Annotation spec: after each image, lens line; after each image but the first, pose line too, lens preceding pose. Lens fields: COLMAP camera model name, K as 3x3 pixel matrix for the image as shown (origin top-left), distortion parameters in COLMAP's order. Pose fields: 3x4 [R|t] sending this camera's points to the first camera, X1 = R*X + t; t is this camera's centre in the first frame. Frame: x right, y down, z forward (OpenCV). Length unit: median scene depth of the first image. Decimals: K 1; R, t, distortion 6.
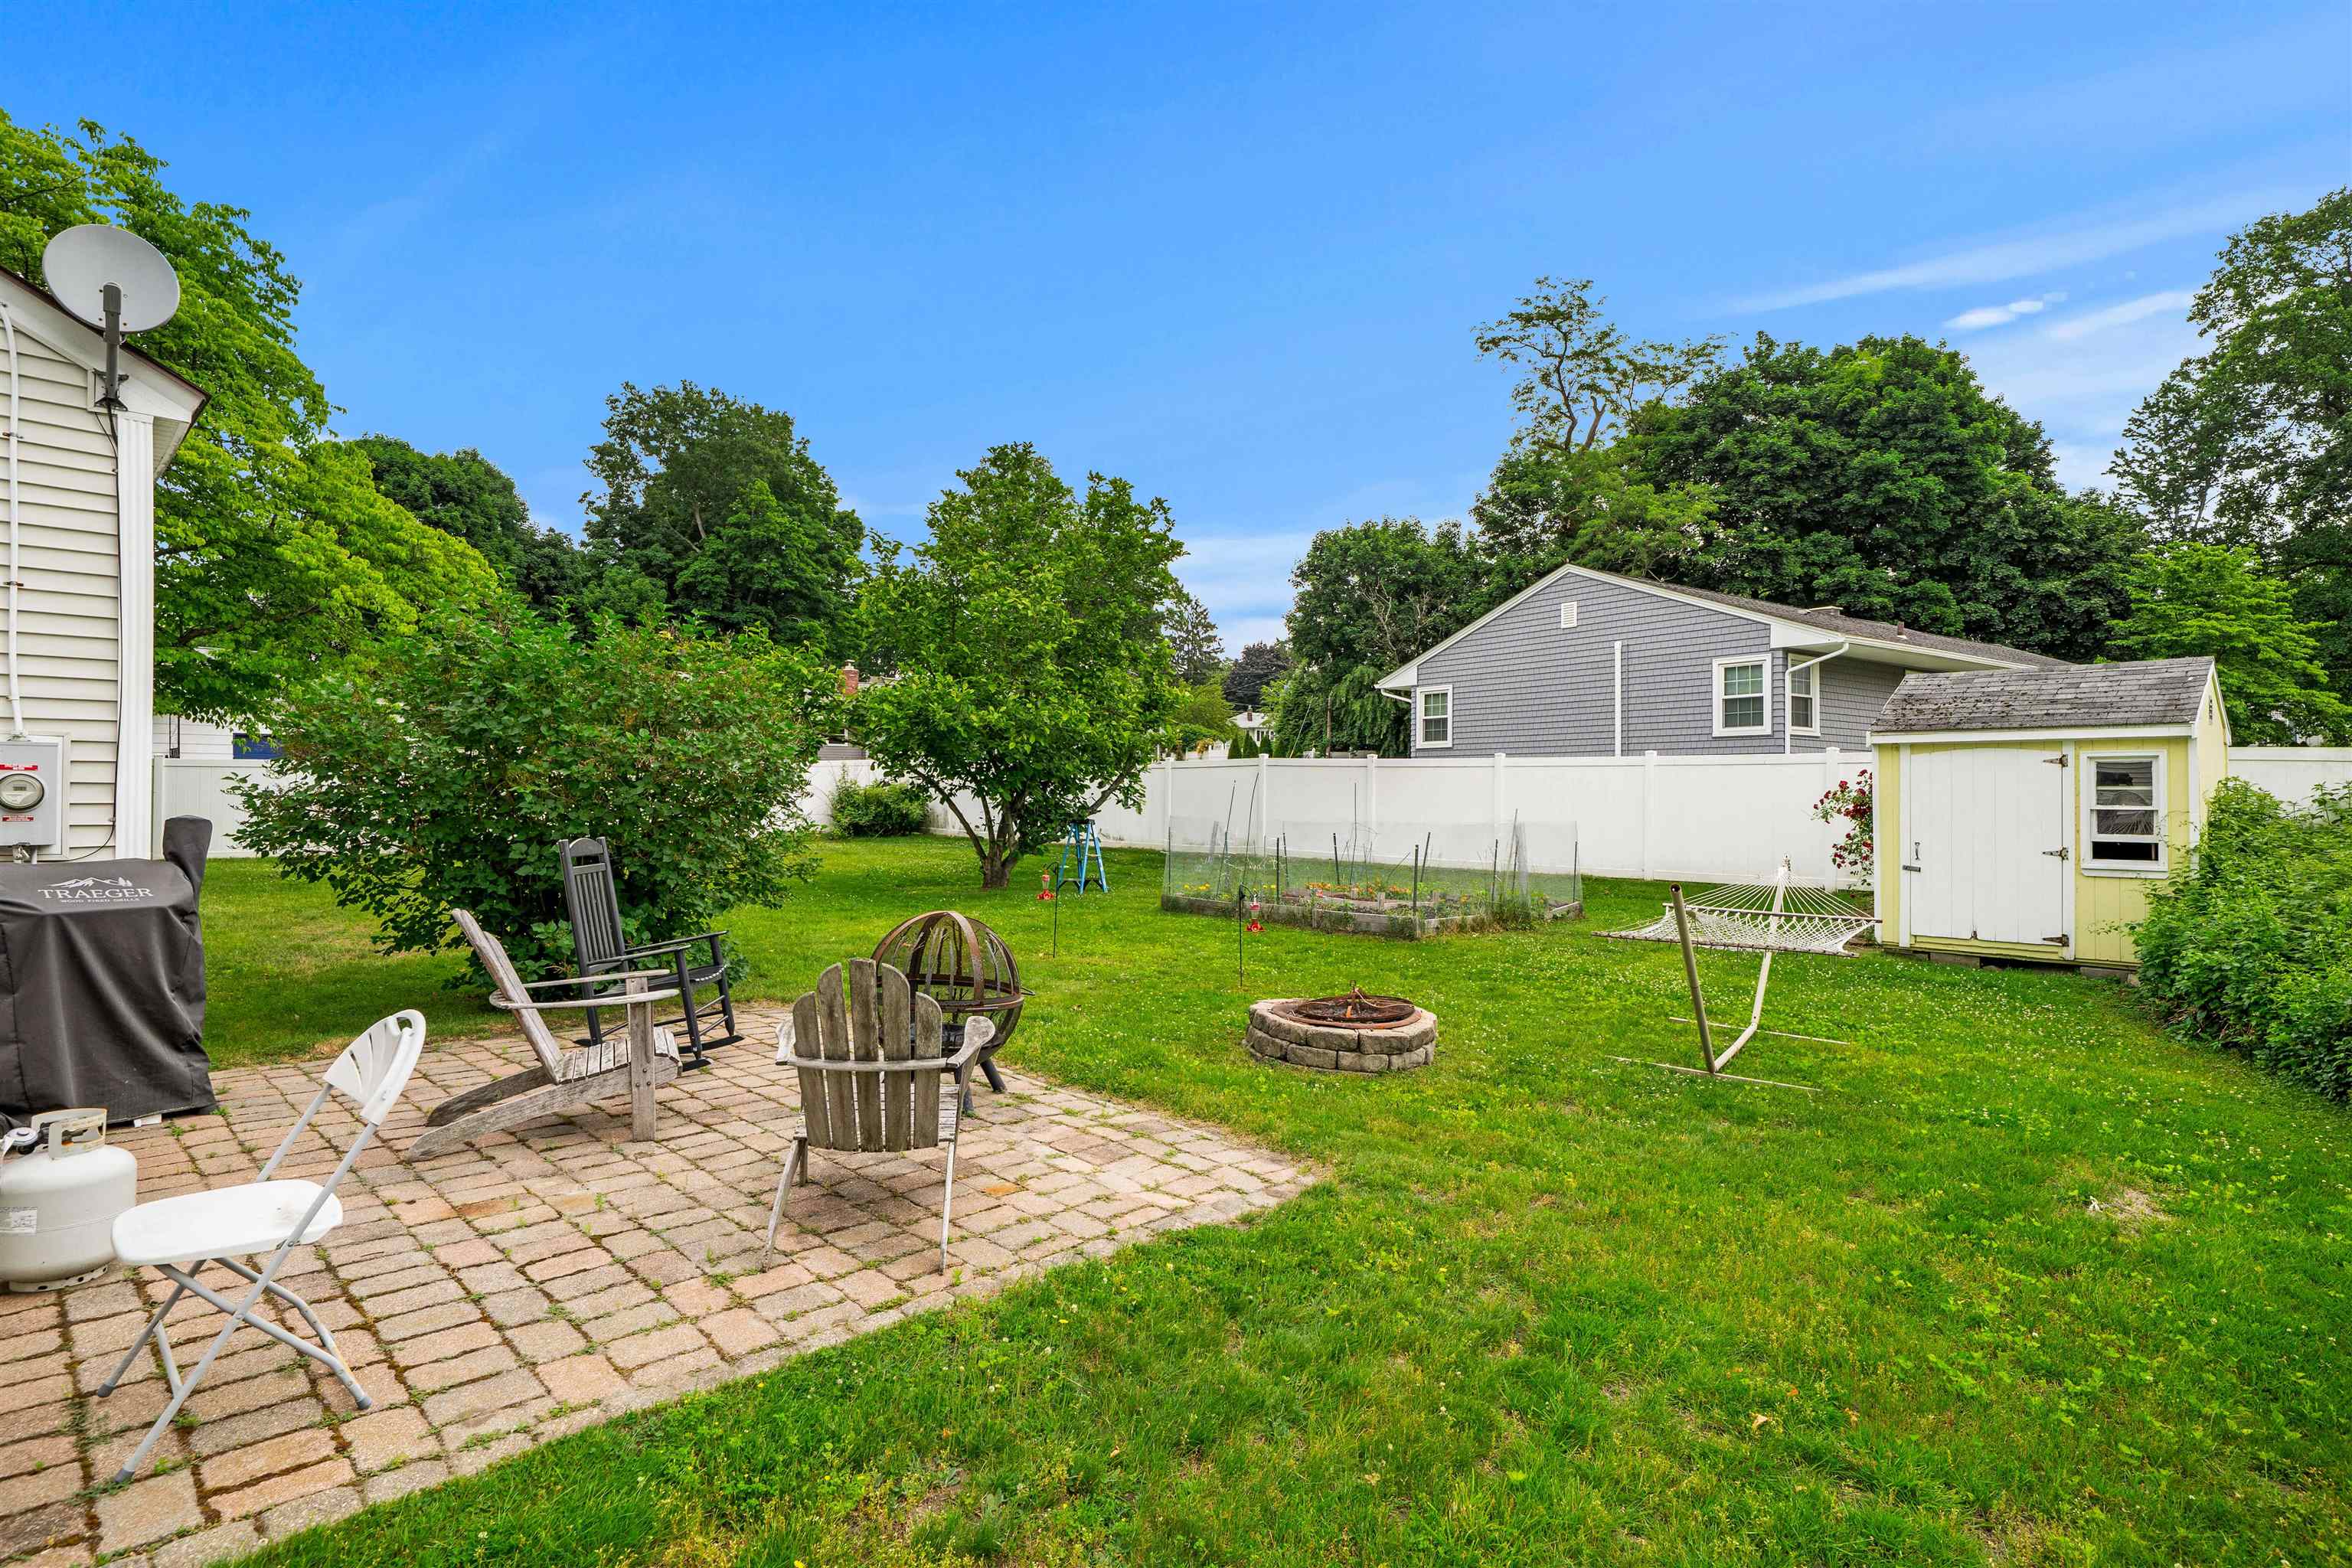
lens RADIAL K [[1183.4, 0, 1174.0], [0, 1183.4, 783.9], [0, 0, 1]] dist [0.000883, -0.000100]
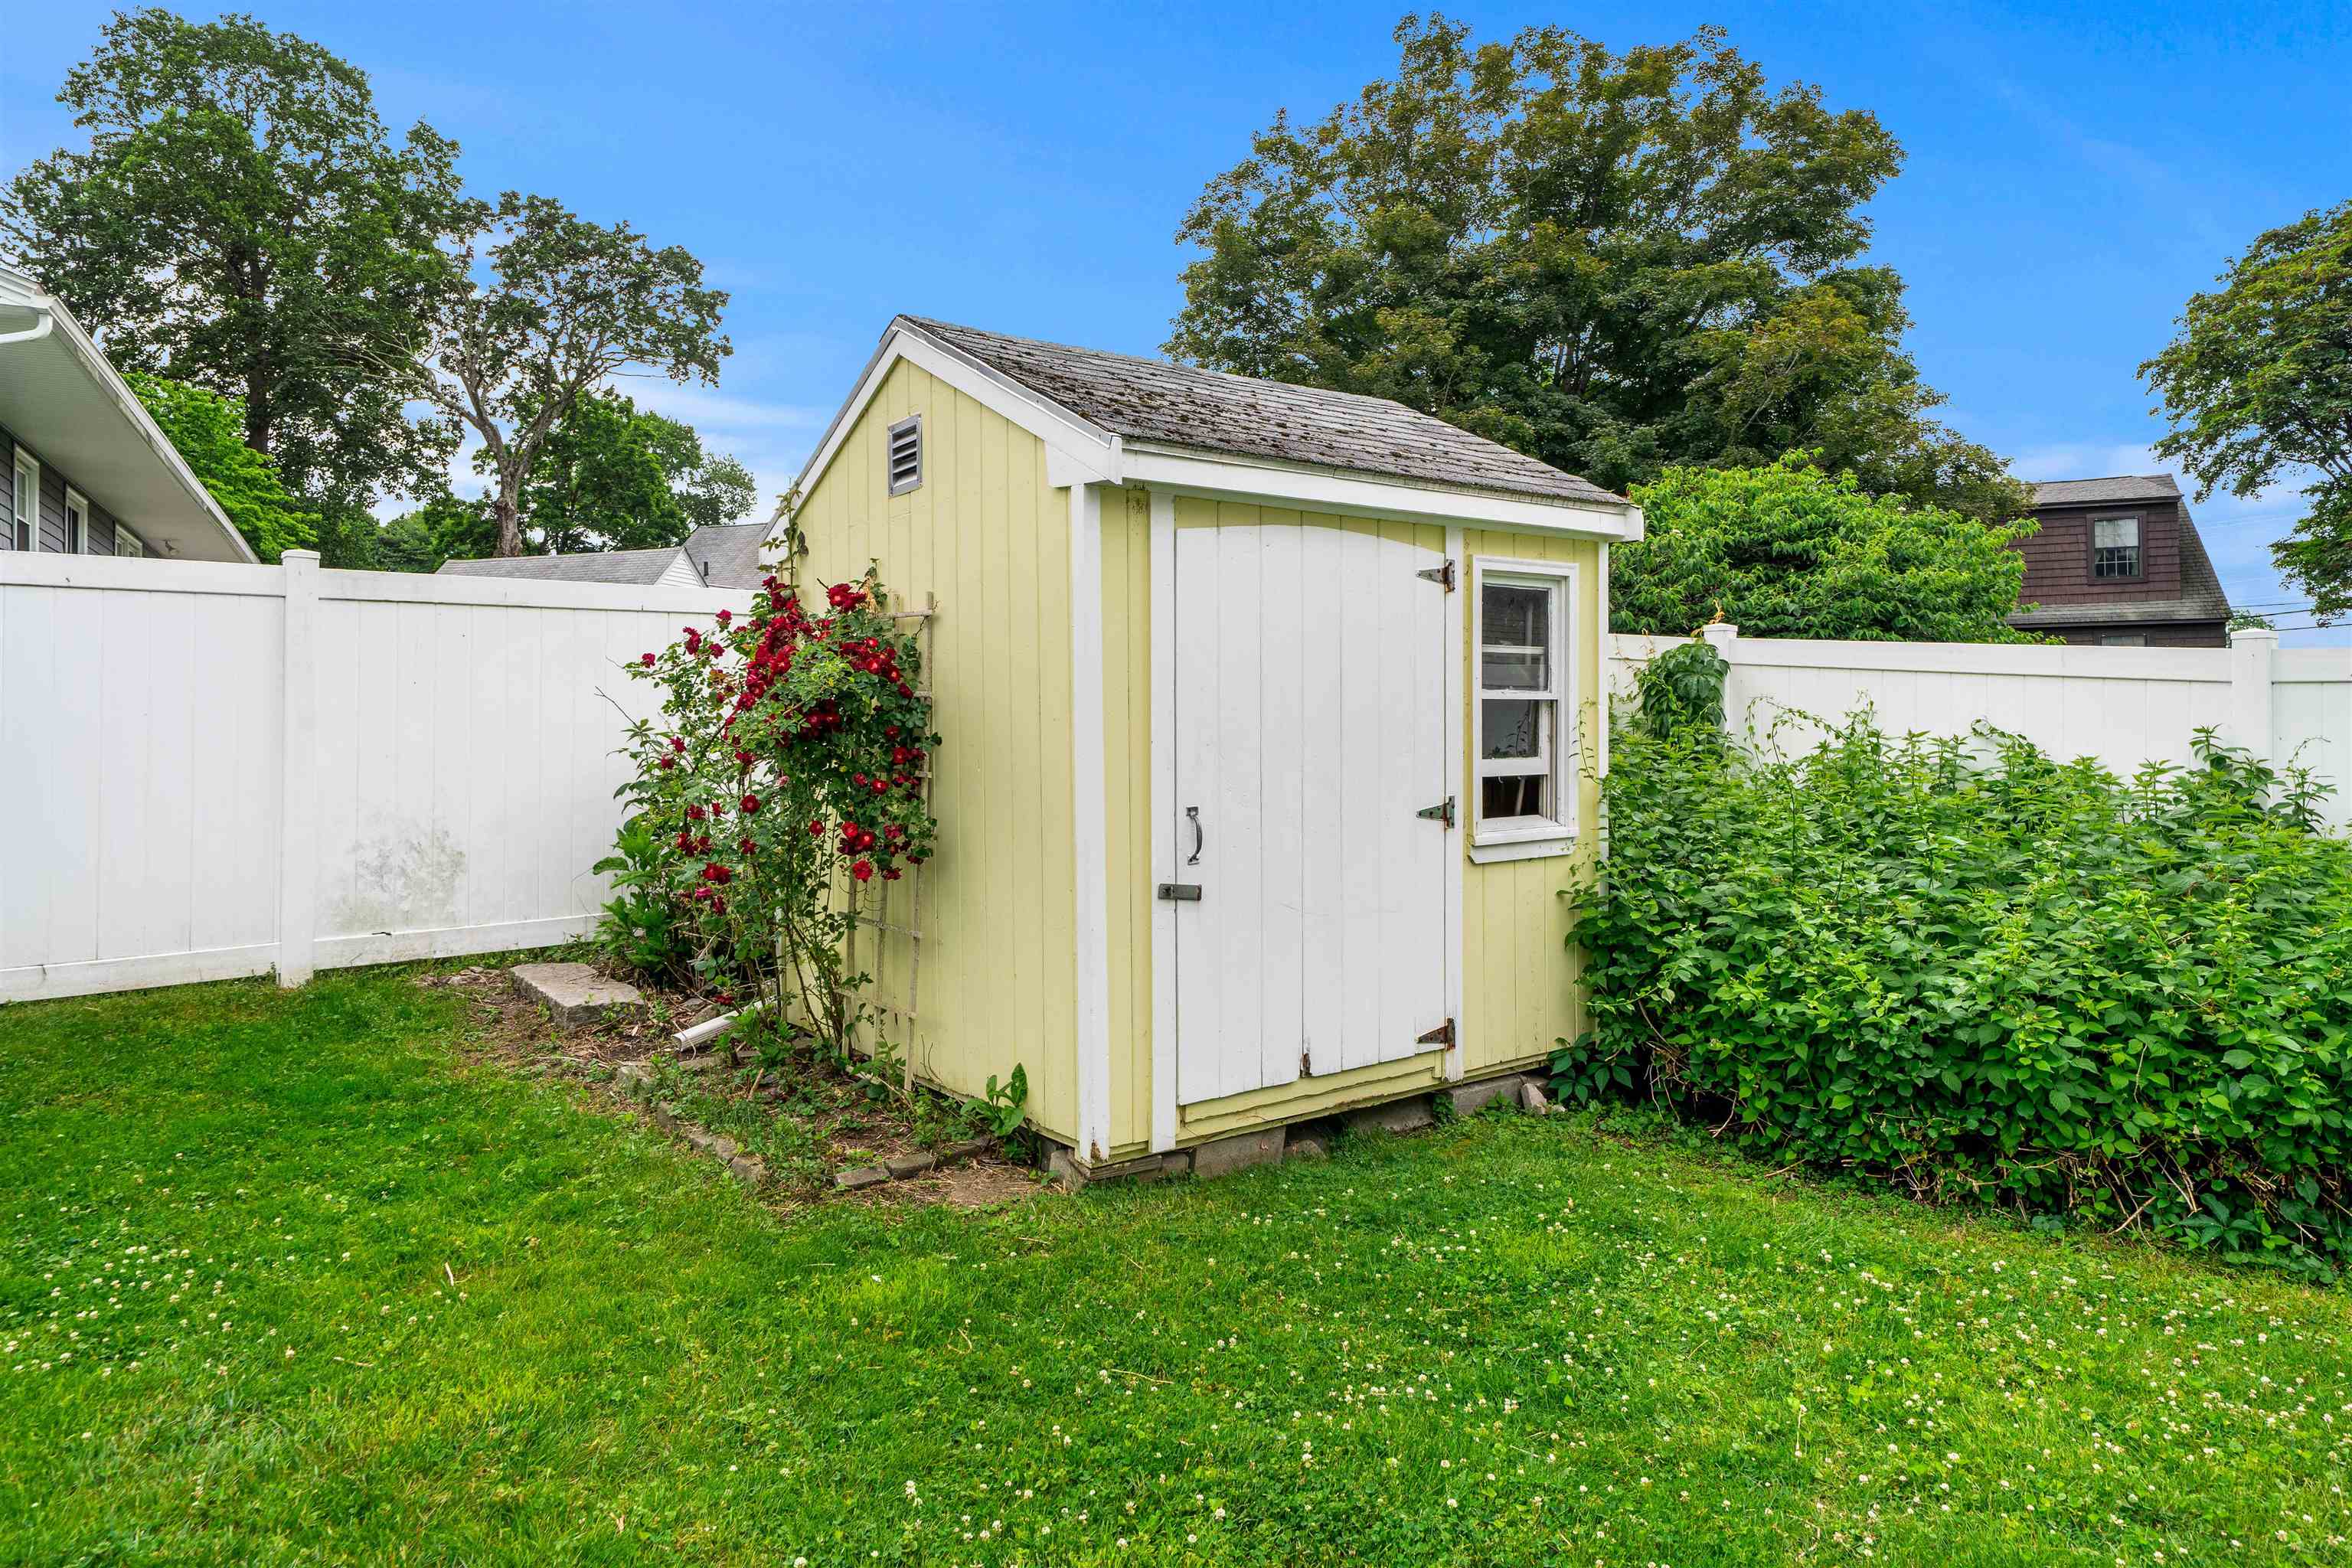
lens RADIAL K [[1435.8, 0, 1157.7], [0, 1435.8, 714.0], [0, 0, 1]] dist [0.000843, -0.001125]
pose [[0.134325, 0.005314, 0.990923, 0.268501], [0.001774, 0.999983, -0.005603, 0.028989], [-0.990936, 0.002510, 0.134313, 1.030029]]
